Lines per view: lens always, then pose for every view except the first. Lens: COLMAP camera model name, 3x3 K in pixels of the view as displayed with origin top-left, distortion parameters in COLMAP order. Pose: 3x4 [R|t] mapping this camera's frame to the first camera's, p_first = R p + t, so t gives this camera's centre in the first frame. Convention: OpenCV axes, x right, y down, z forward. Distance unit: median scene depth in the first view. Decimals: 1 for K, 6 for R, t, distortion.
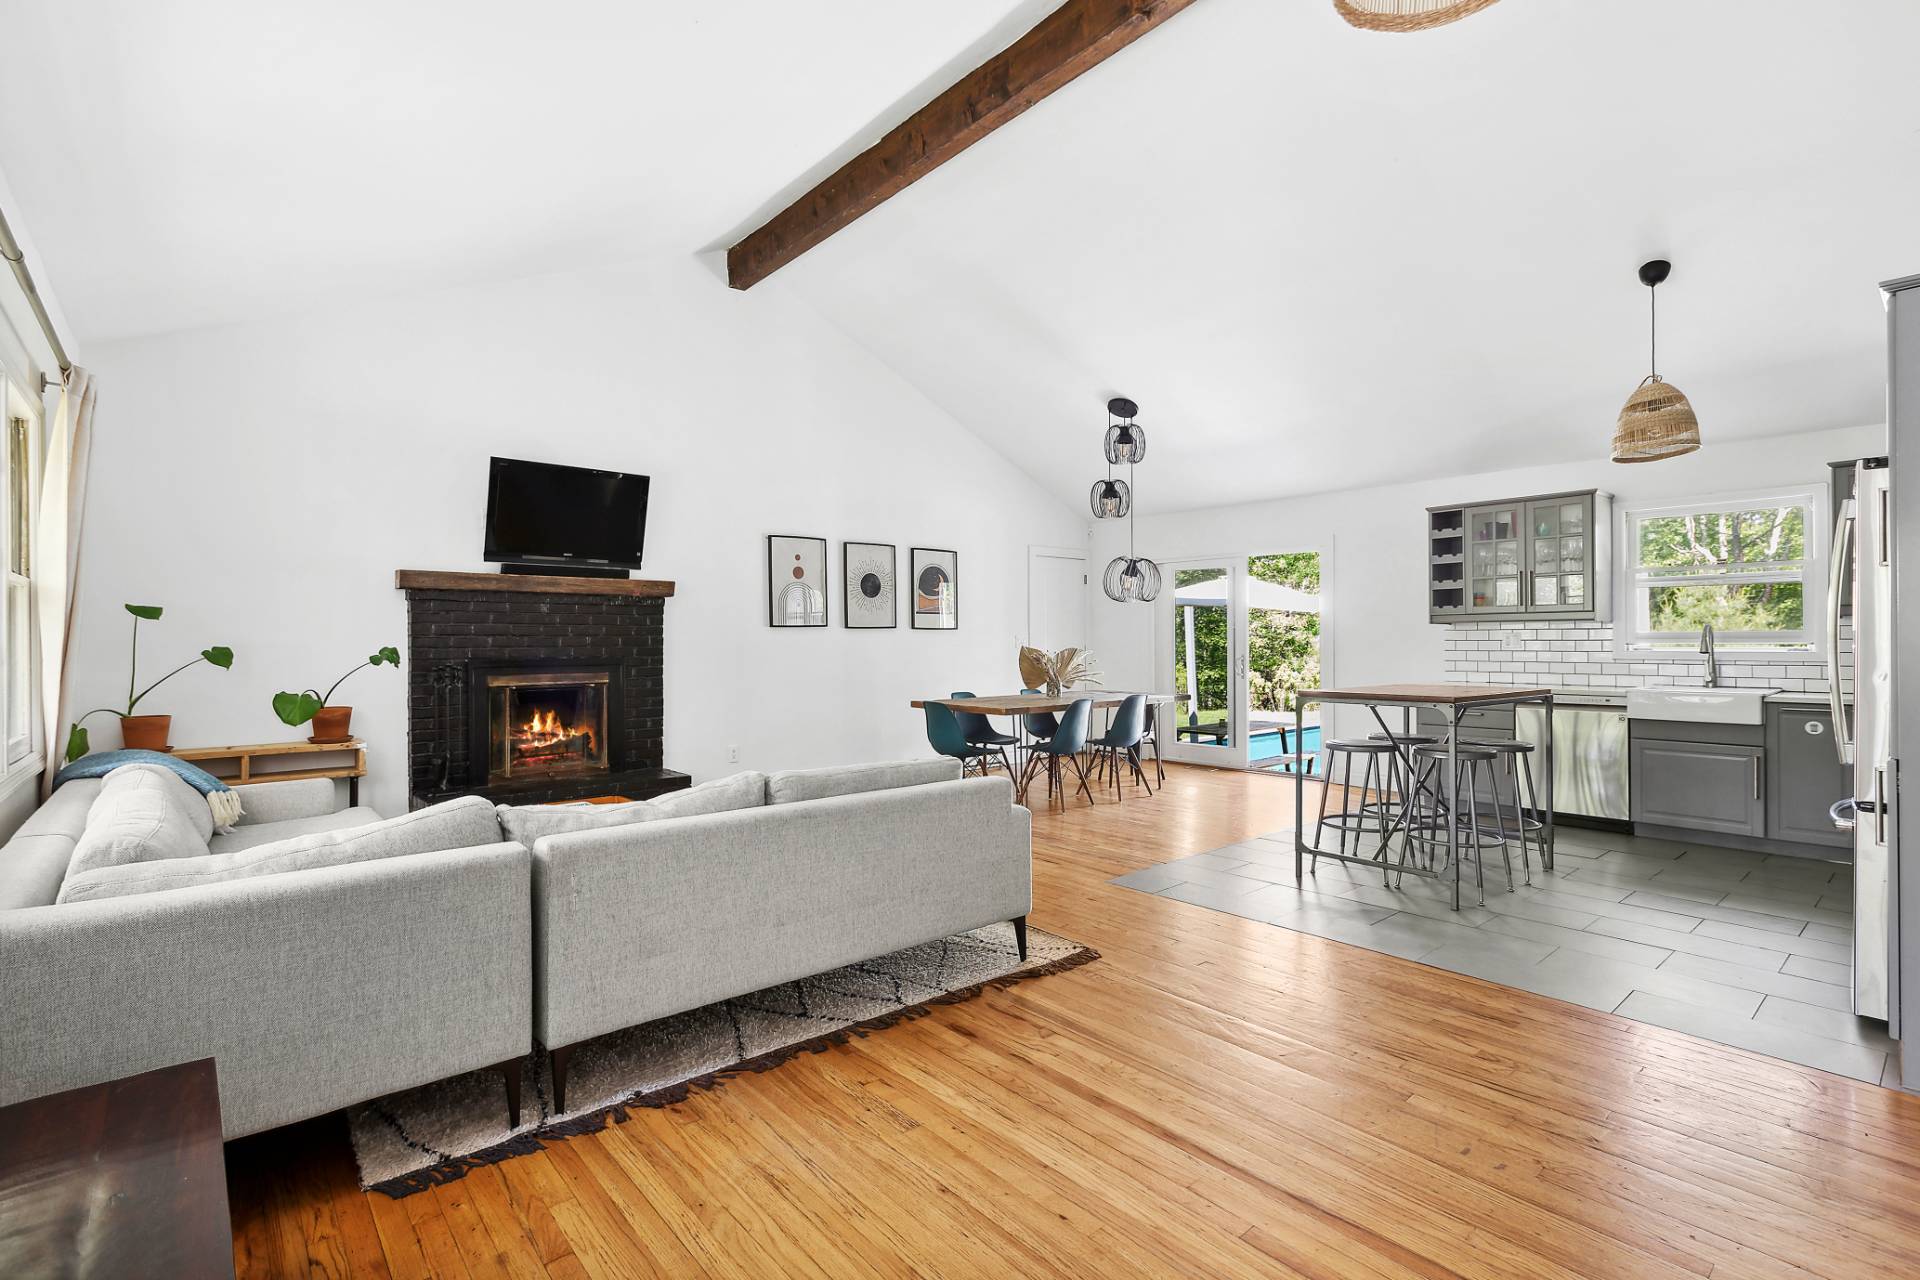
lens RADIAL K [[921.9, 0, 972.4], [0, 921.9, 640.9], [0, 0, 1]] dist [-0.001355, -0.000258]
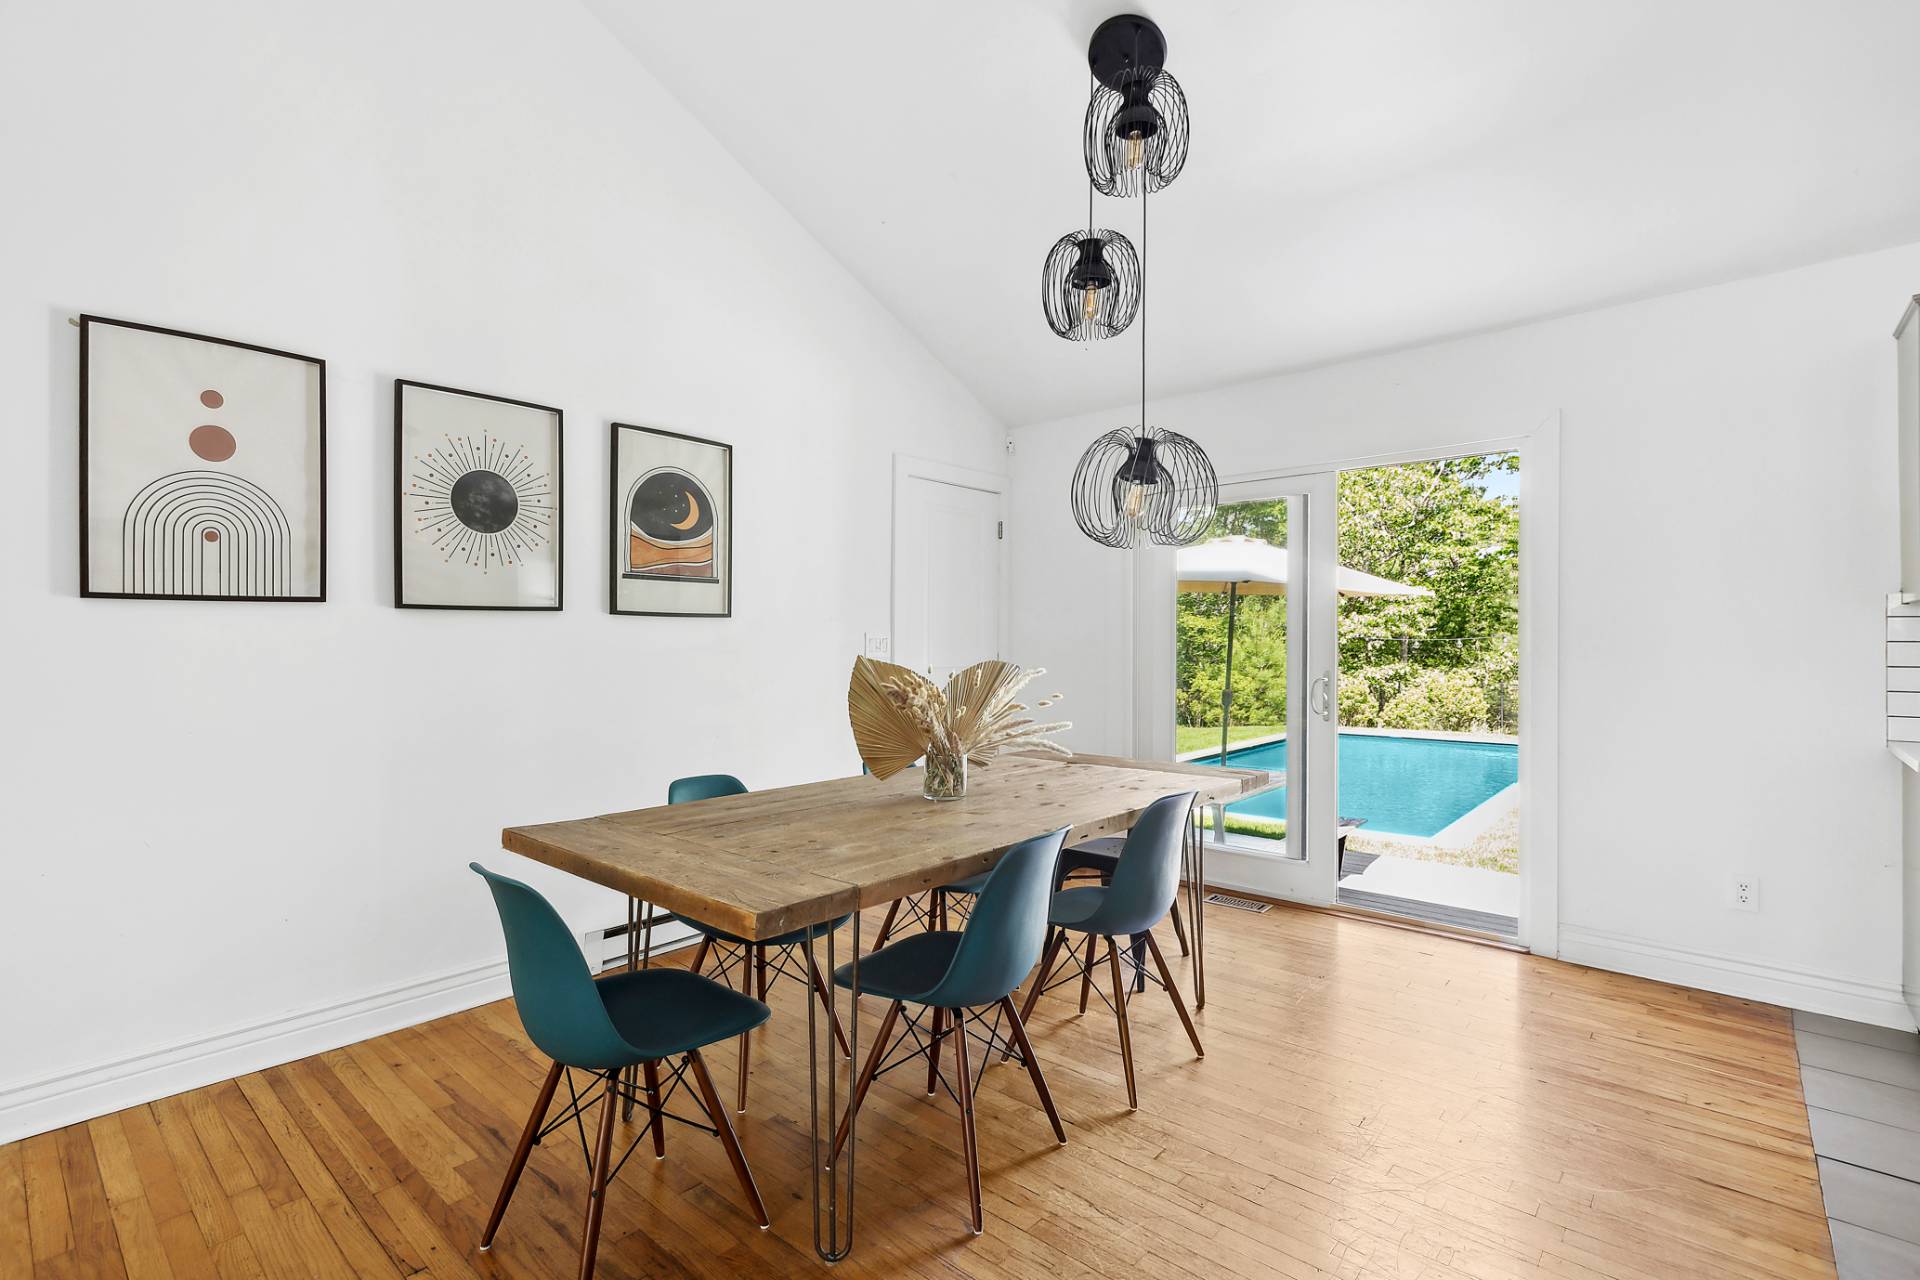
lens RADIAL K [[894.0, 0, 966.9], [0, 894.0, 627.1], [0, 0, 1]] dist [0.019136, -0.000272]
pose [[0.992713, 0.010402, 0.120053, 0.059920], [-0.008385, 0.999815, -0.017292, -0.001404], [-0.120211, 0.016160, 0.992617, 0.719502]]
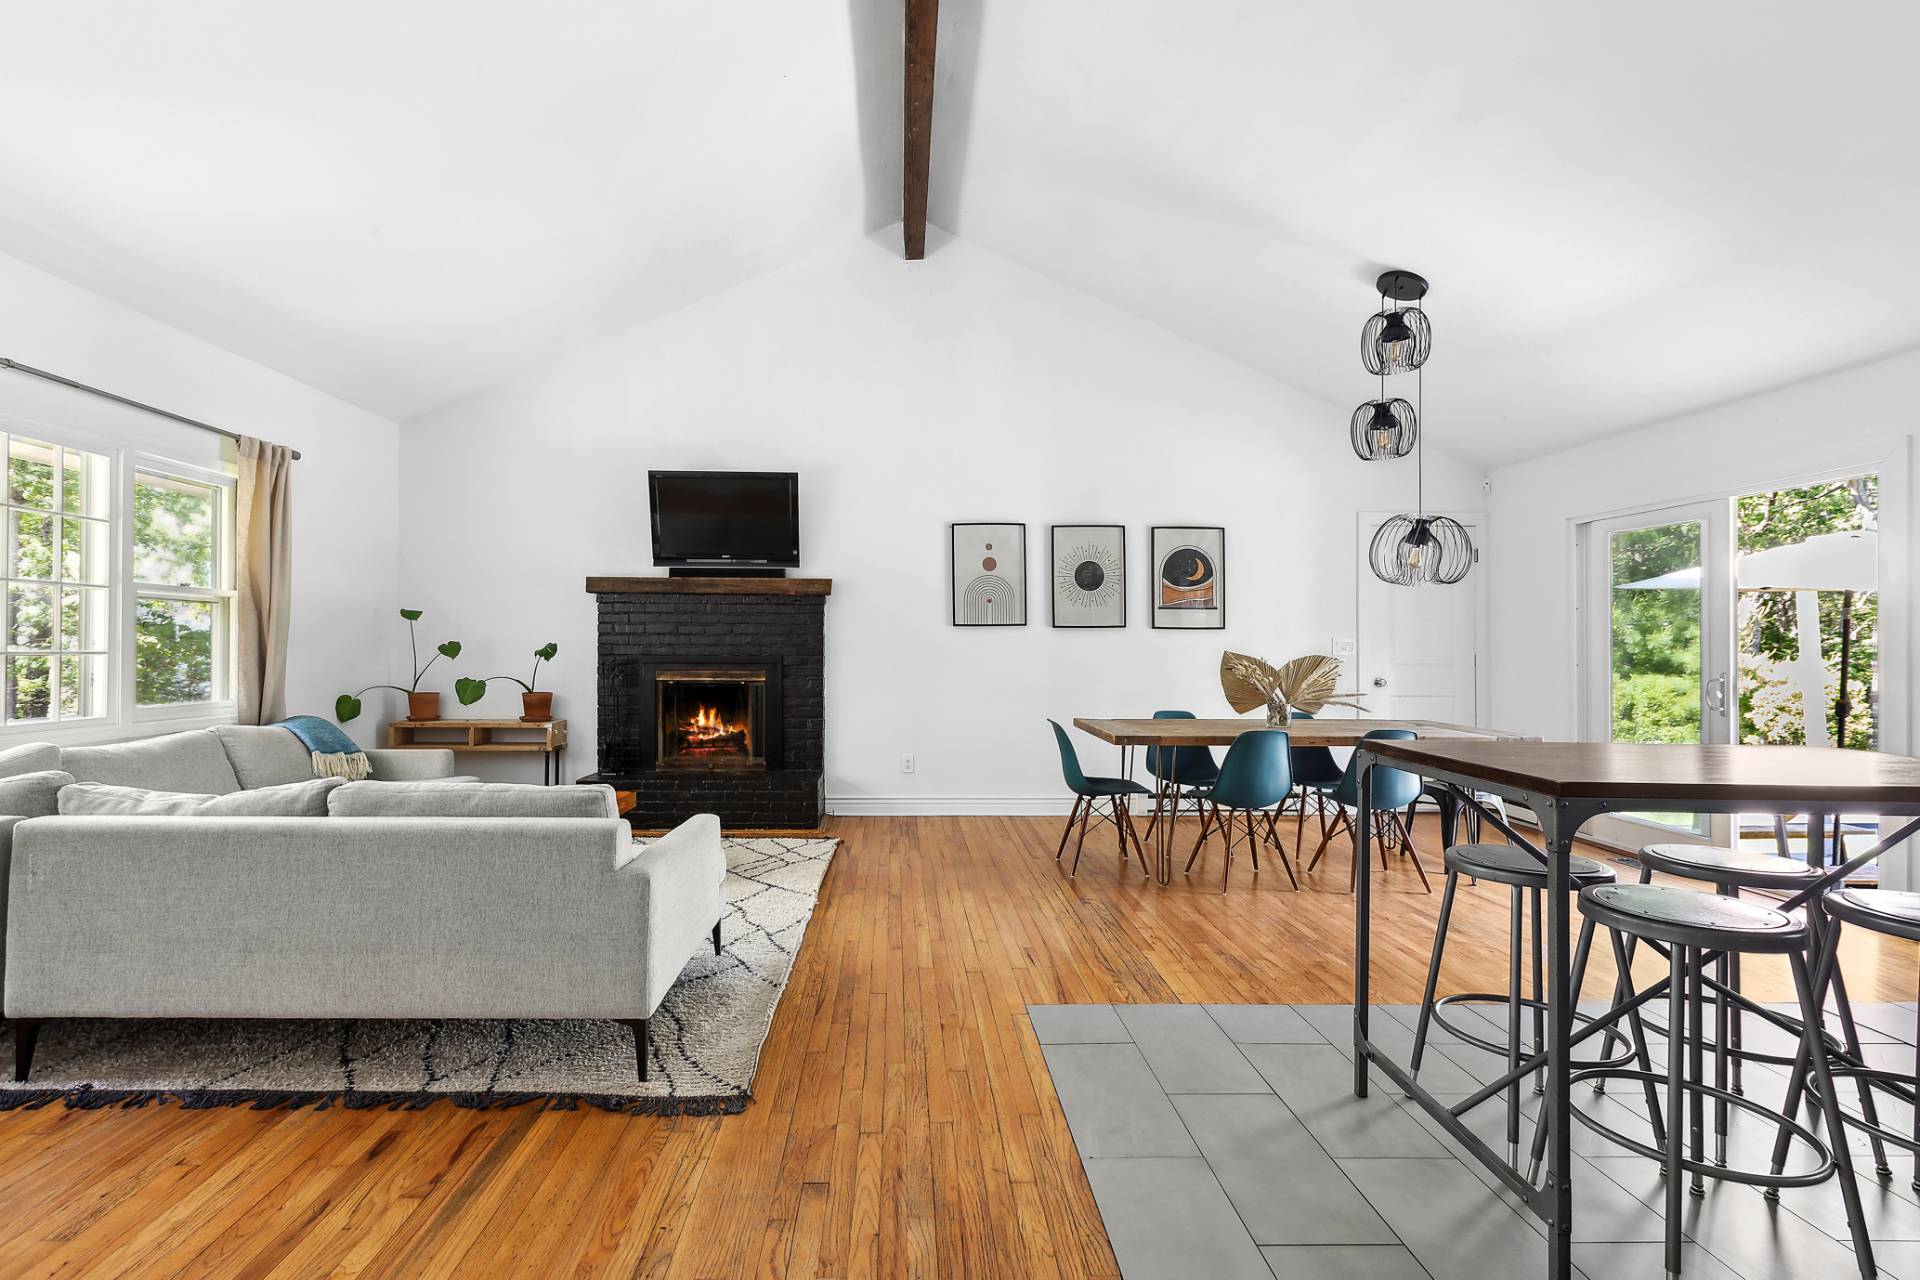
lens RADIAL K [[932.3, 0, 890.6], [0, 932.3, 636.2], [0, 0, 1]] dist [-0.002391, 0.000537]
pose [[0.754137, 0.003571, -0.656708, 0.367378], [-0.010049, 0.999931, -0.006103, 0.000688], [0.656640, 0.011201, 0.754121, 0.312036]]
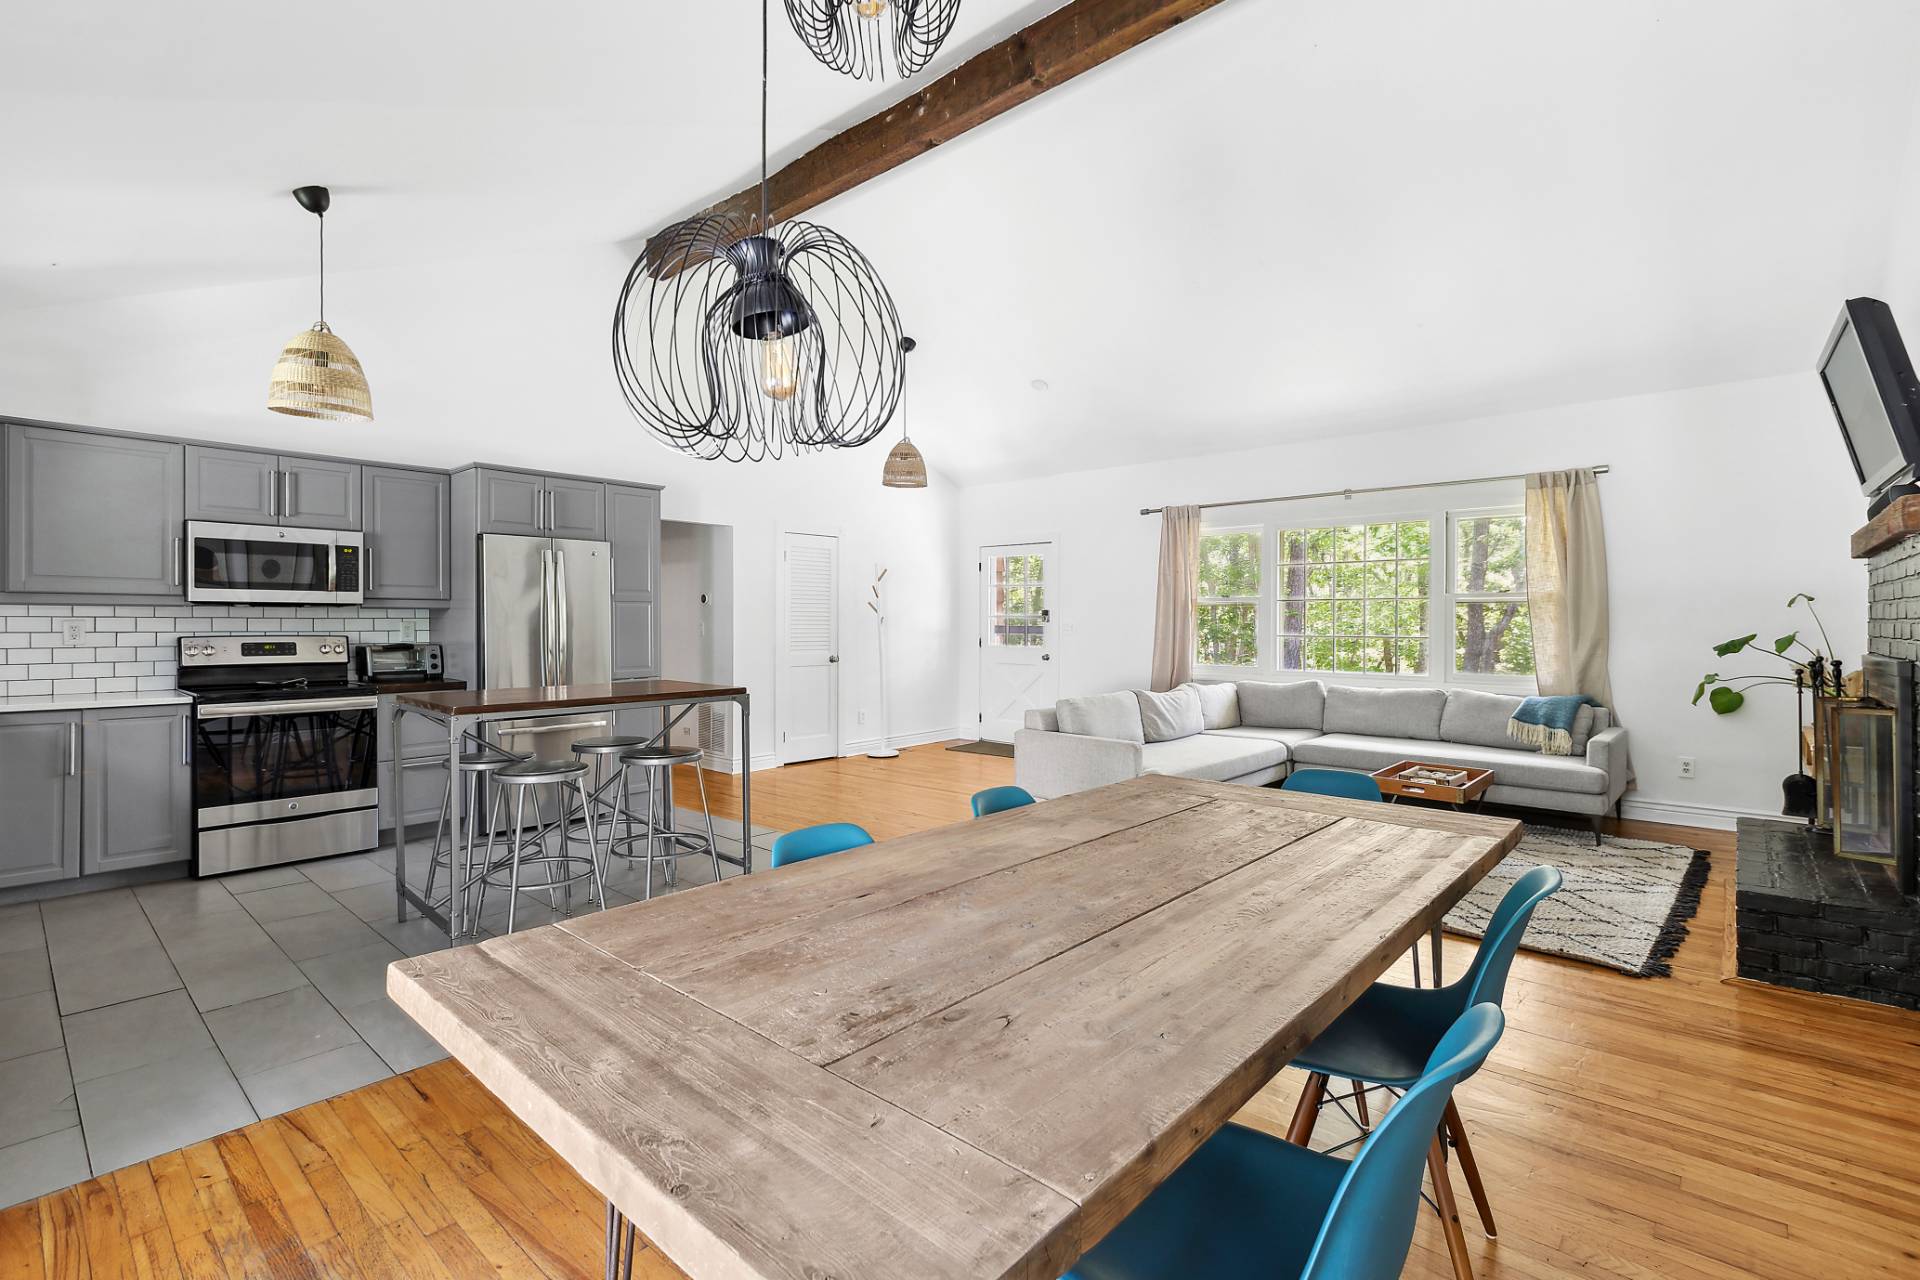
lens RADIAL K [[894.0, 0, 966.9], [0, 894.0, 627.1], [0, 0, 1]] dist [0.019136, -0.000272]
pose [[-0.992982, 0.000123, -0.118262, 0.182665], [-0.000594, 0.999982, 0.006025, -0.008338], [0.118261, 0.006053, -0.992964, 1.396768]]
